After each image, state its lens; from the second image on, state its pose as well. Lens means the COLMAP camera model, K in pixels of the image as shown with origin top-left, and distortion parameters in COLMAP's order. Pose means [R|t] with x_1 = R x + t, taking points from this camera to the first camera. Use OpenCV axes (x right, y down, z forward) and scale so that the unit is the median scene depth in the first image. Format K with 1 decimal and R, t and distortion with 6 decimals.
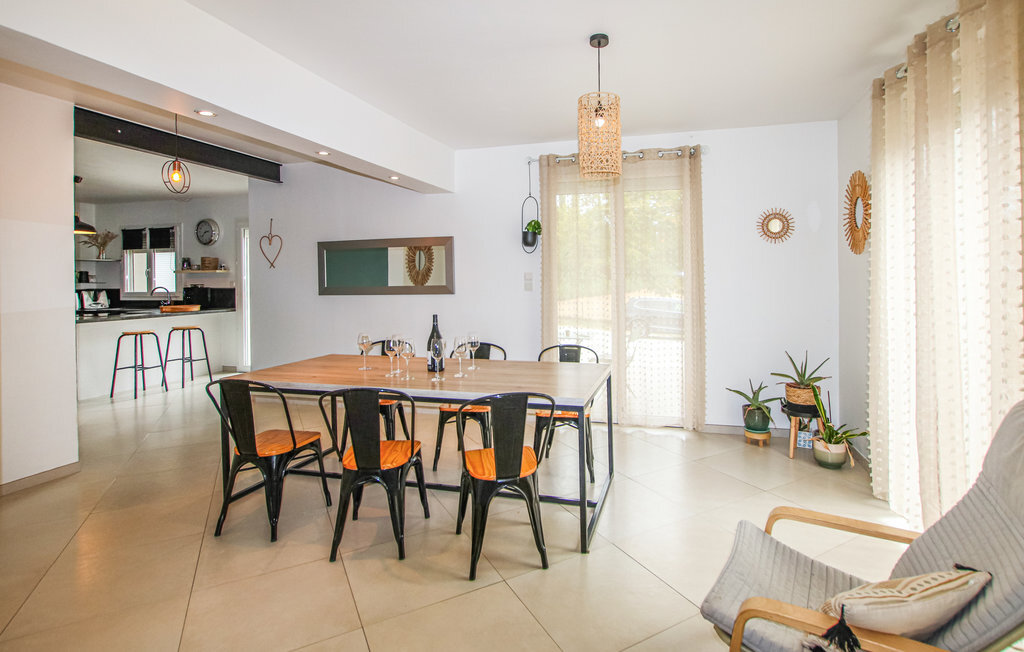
lens RADIAL K [[510.0, 0, 549.8], [0, 510.0, 275.3], [0, 0, 1]] dist [-0.029611, 0.000931]
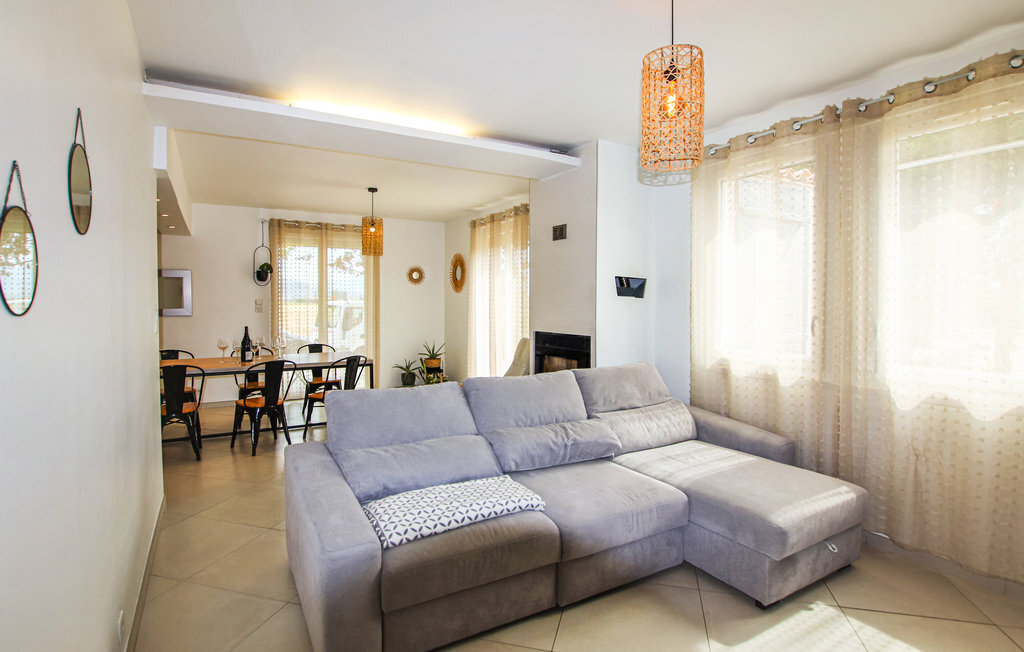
lens RADIAL K [[511.2, 0, 511.6], [0, 511.2, 310.3], [0, 0, 1]] dist [-0.027240, -0.000076]
pose [[0.711293, -0.005434, 0.702875, -0.581787], [-0.008357, 0.999834, 0.016186, -0.003580], [-0.702846, -0.017387, 0.711129, -0.540105]]
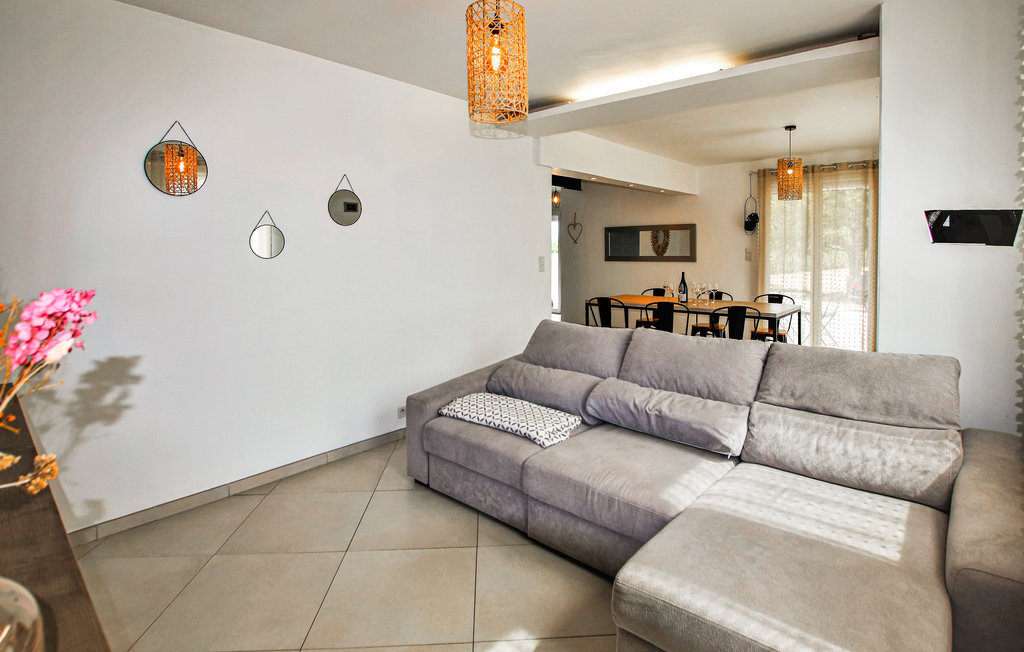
lens RADIAL K [[523.9, 0, 515.9], [0, 523.9, 257.3], [0, 0, 1]] dist [-0.033401, -0.000185]
pose [[0.895288, 0.014995, -0.445236, 0.028753], [-0.004925, 0.999705, 0.023766, -0.012026], [0.445461, -0.019084, 0.895098, -0.716756]]
